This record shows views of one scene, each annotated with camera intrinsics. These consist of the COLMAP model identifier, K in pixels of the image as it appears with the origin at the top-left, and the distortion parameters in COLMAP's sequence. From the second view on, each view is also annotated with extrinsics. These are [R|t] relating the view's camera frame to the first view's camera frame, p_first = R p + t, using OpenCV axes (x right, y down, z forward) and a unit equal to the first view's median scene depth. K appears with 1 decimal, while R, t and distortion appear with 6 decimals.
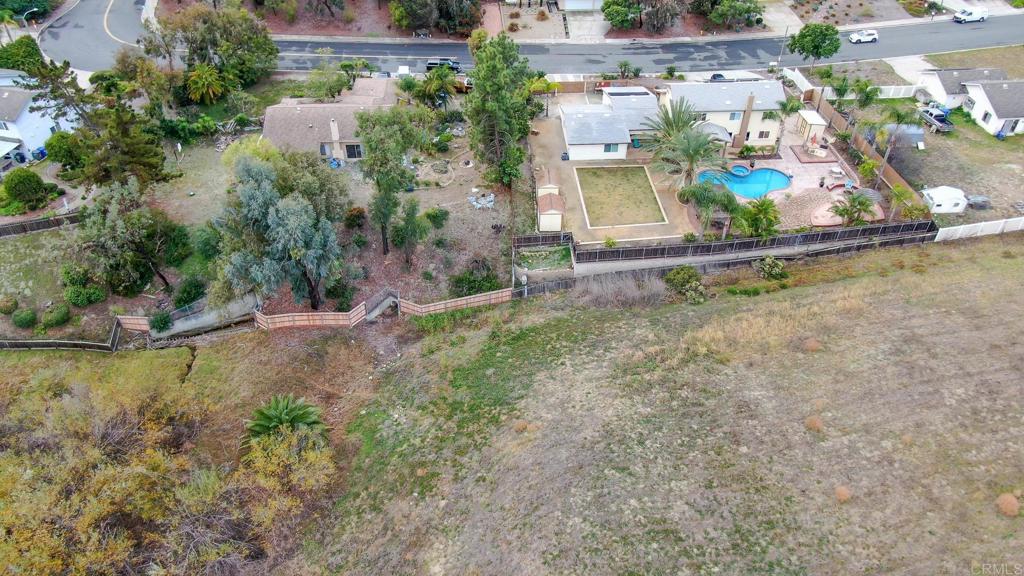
lens RADIAL K [[739.0, 0, 512.0], [0, 739.0, 288.0], [0, 0, 1]] dist [-0.011424, 0.002514]
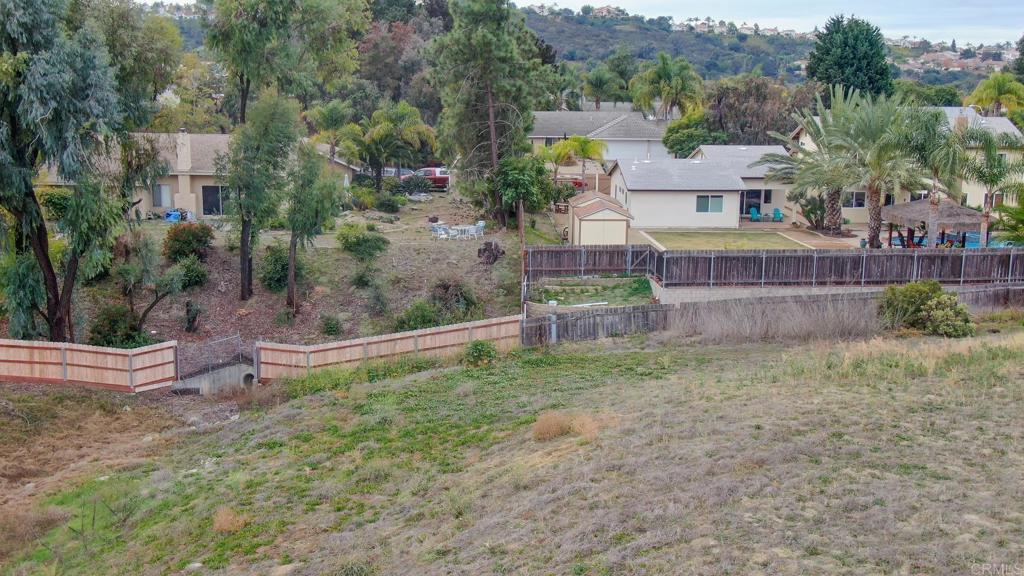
lens RADIAL K [[1092.6, 0, 512.0], [0, 1092.6, 288.0], [0, 0, 1]] dist [0.000312, 0.000988]
pose [[0.999937, 0.011257, -0.000118, -0.005951], [-0.009908, 0.875027, -0.483973, 0.299635], [-0.005345, 0.483943, 0.875083, 0.440067]]
